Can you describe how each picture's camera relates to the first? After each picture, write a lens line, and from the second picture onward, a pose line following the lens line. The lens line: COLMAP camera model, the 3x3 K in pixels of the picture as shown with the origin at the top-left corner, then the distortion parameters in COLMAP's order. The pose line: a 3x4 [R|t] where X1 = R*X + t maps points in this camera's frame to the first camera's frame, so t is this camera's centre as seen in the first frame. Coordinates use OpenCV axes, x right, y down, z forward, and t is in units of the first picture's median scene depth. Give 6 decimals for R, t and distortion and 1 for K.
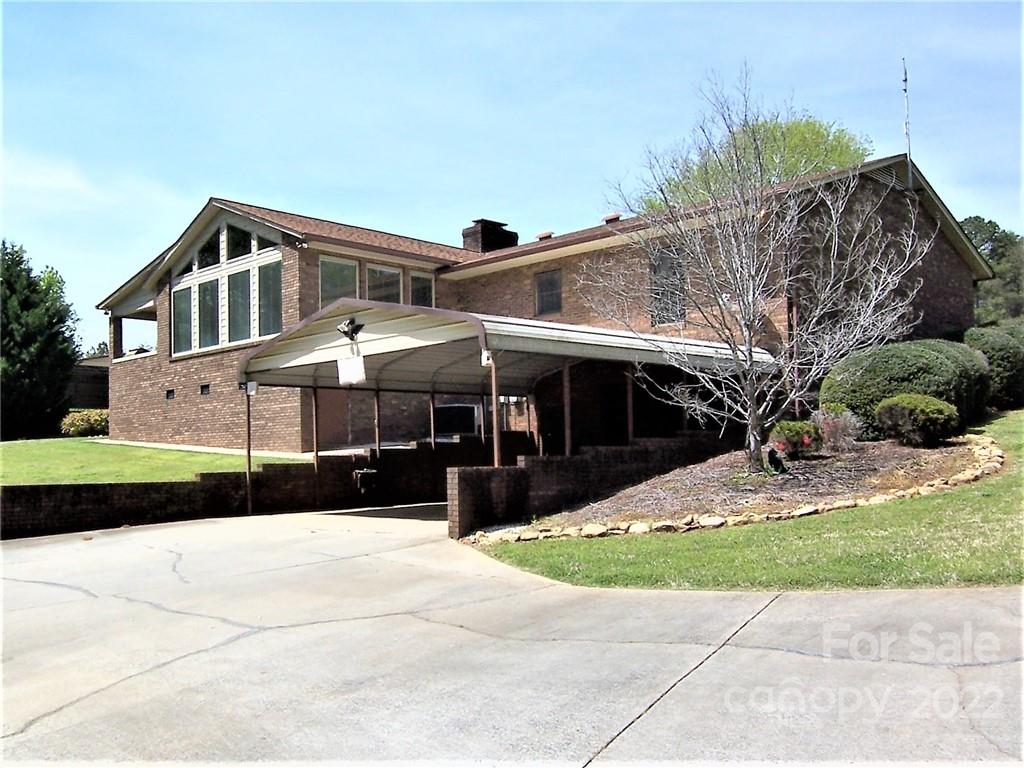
lens RADIAL K [[969.2, 0, 512.0], [0, 969.2, 384.0], [0, 0, 1]] dist [-0.011474, -0.008455]
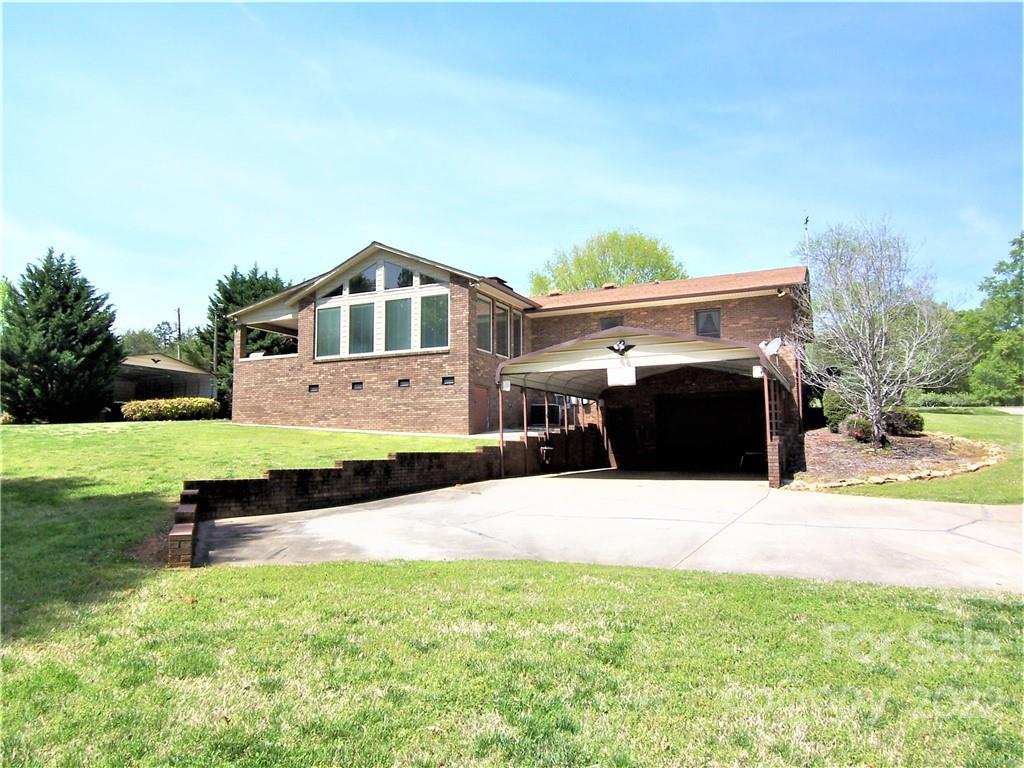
lens RADIAL K [[679.8, 0, 511.9], [0, 679.8, 368.0], [0, 0, 1]] dist [0.001496, -0.000139]
pose [[0.934004, 0.055826, 0.352874, -0.463696], [-0.039075, 0.997753, -0.054422, 0.024349], [-0.355119, 0.037042, 0.934087, 0.070218]]
